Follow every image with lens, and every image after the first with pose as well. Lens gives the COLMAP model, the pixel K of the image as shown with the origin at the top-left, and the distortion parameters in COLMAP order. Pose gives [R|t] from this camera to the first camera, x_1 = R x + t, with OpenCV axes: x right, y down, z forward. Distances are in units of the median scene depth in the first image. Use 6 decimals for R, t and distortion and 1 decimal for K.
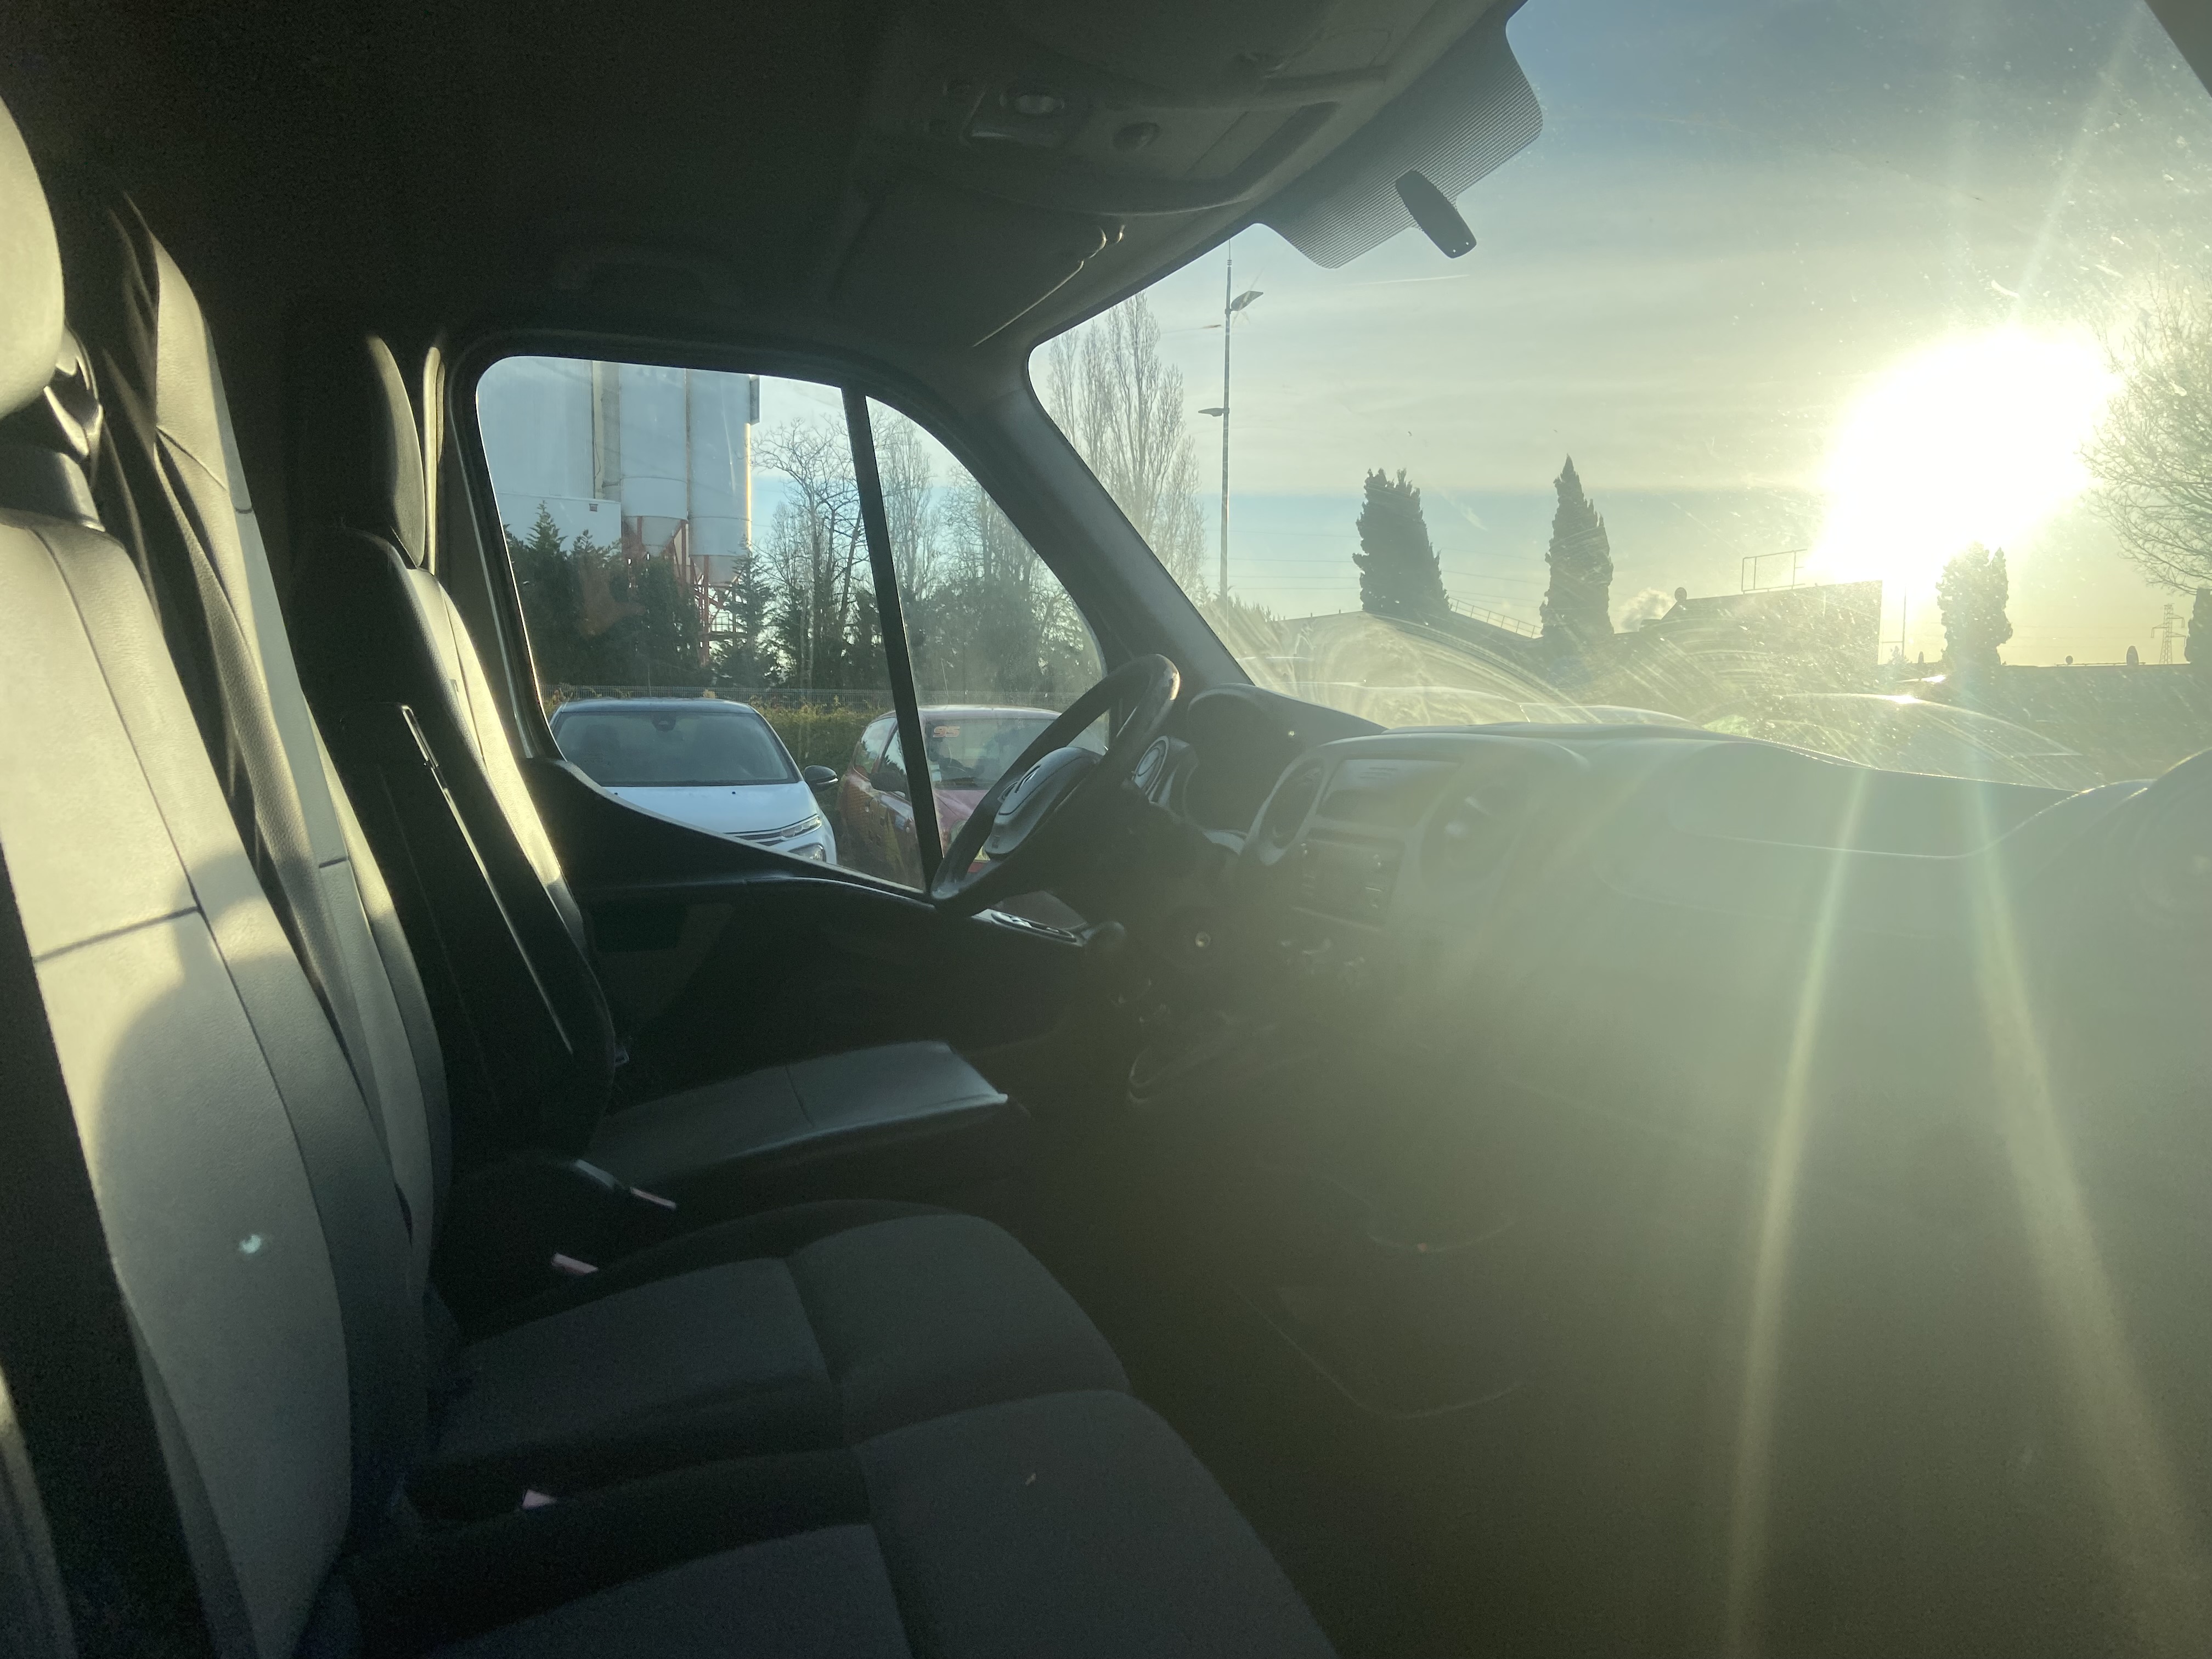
lens RADIAL K [[1655.5, 0, 1116.4], [0, 1655.5, 824.9], [0, 0, 1]] dist [0.103588, -0.111538]
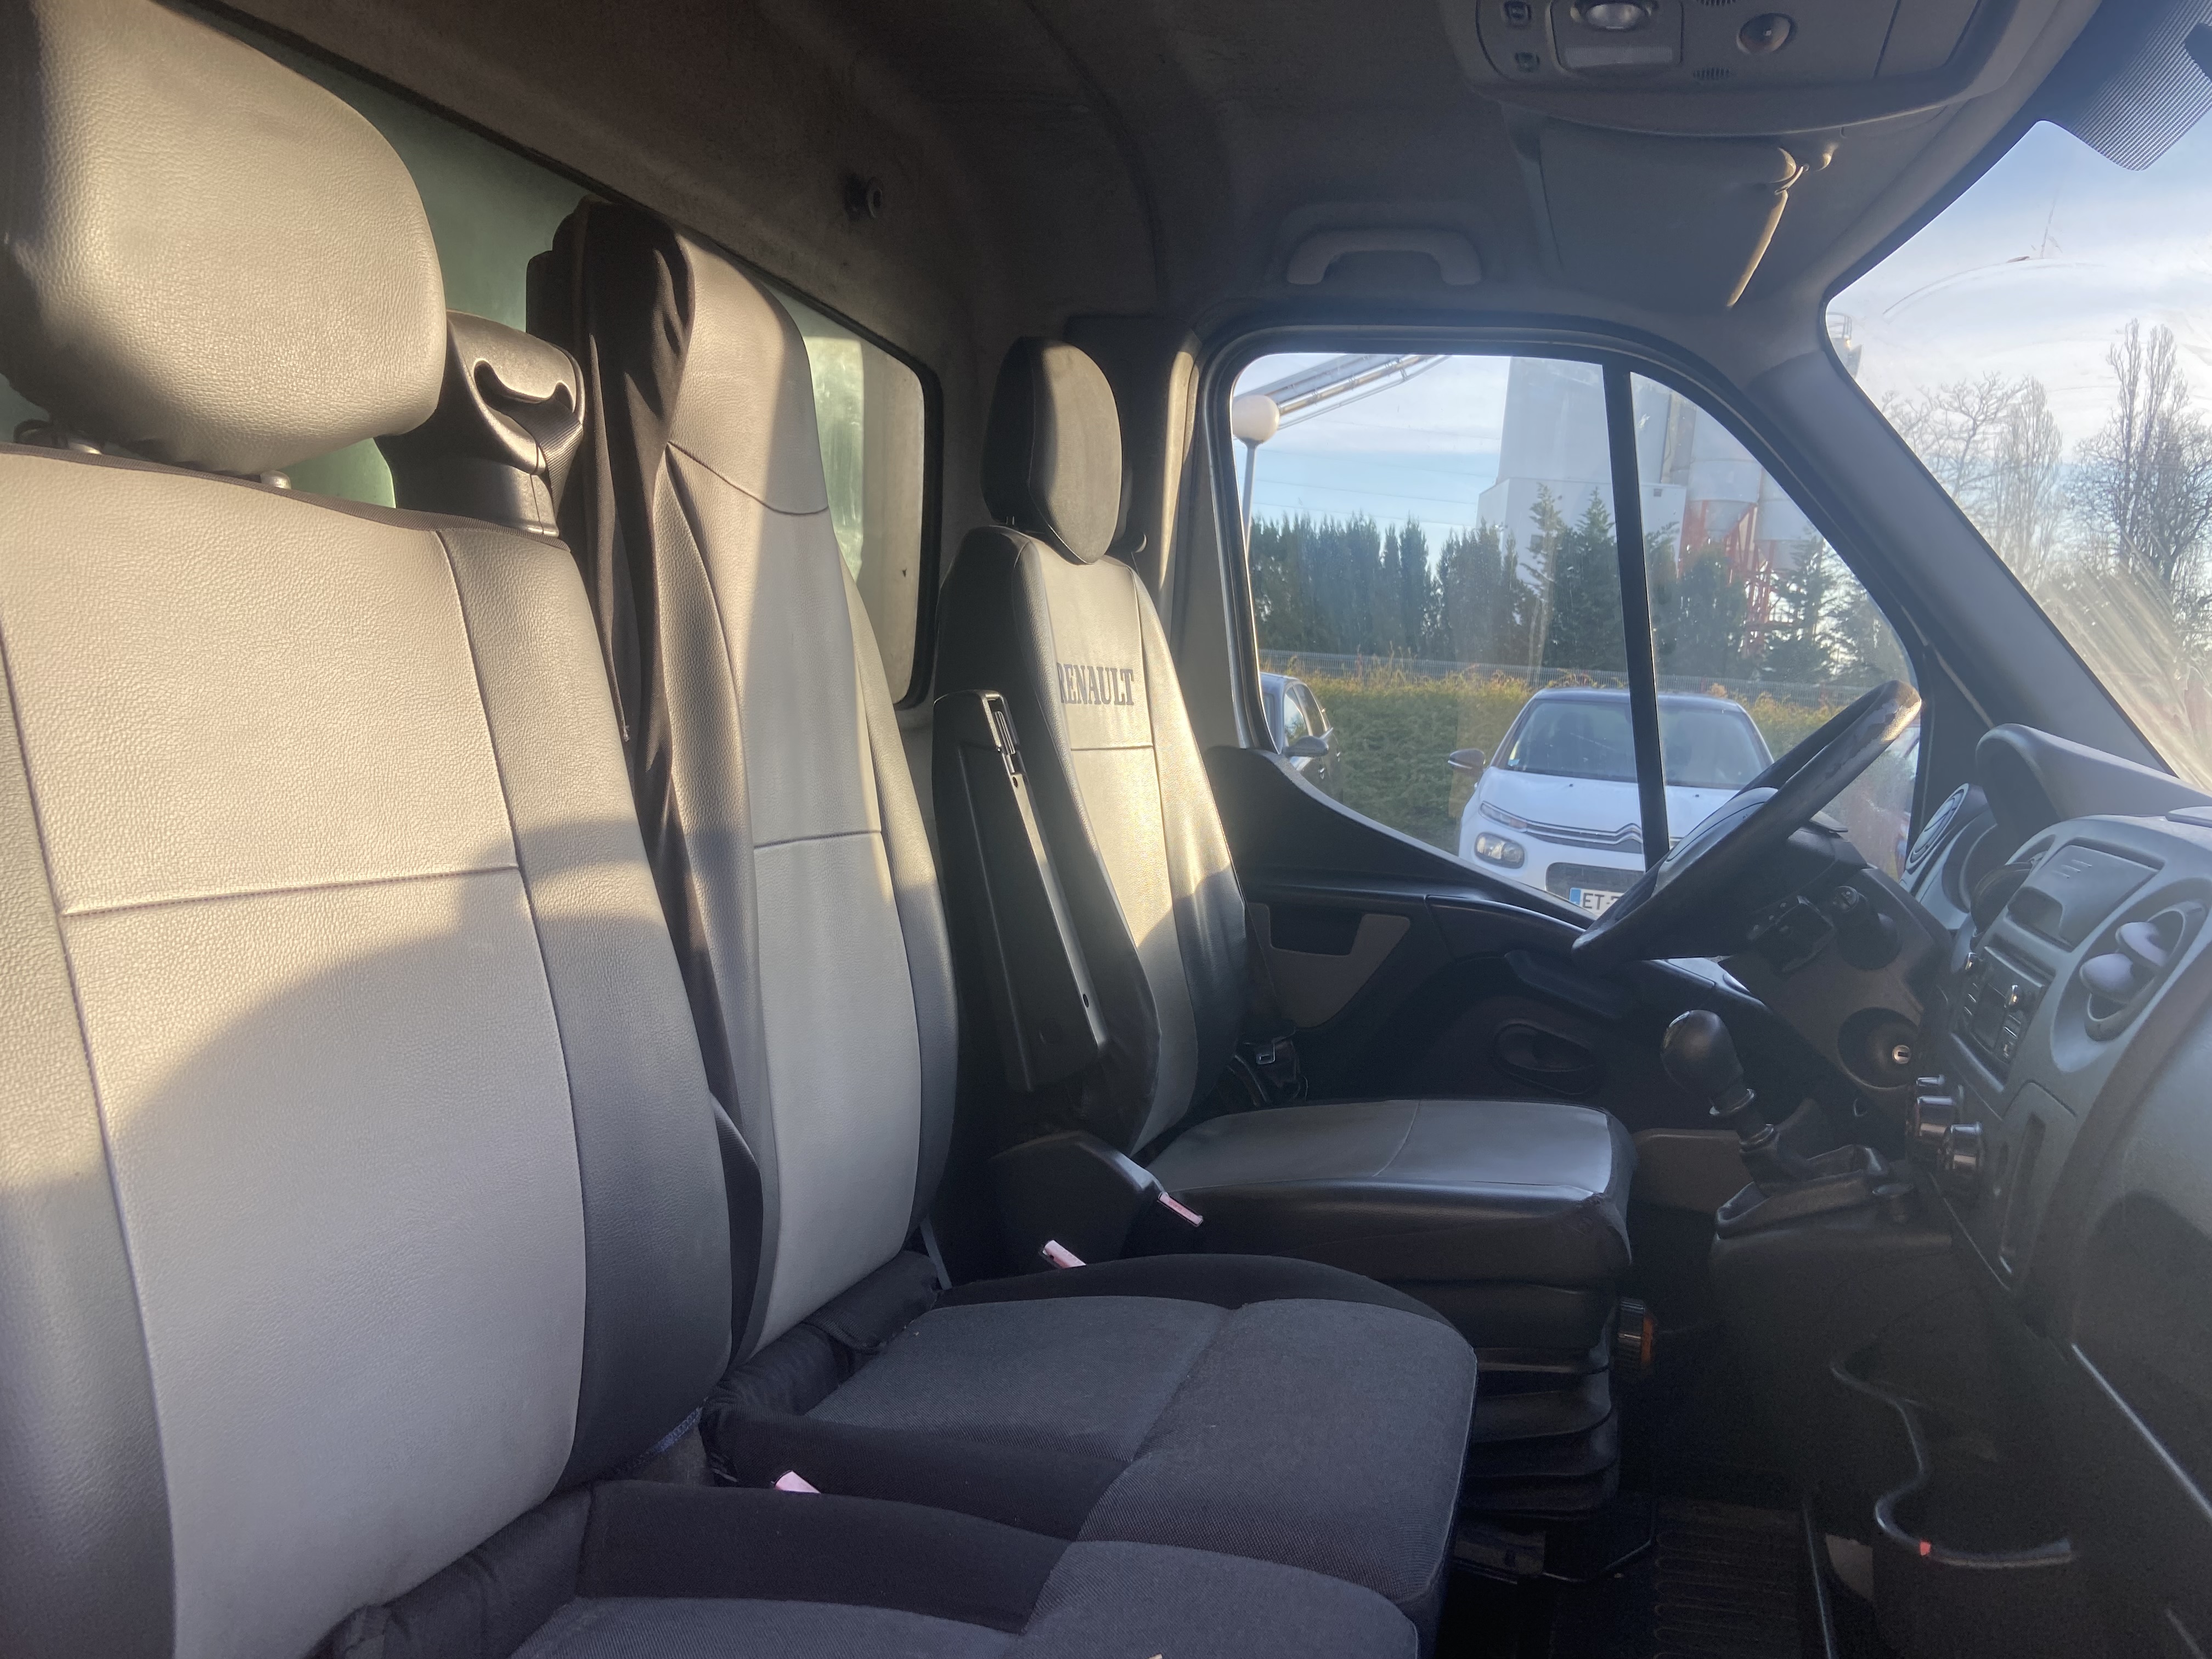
lens RADIAL K [[1672.8, 0, 1105.9], [0, 1672.8, 811.4], [0, 0, 1]] dist [0.020456, 0.000728]
pose [[0.812157, 0.103701, -0.574149, 0.149941], [-0.103291, 0.994089, 0.033440, -0.024193], [0.574222, 0.032146, 0.818068, 0.110009]]
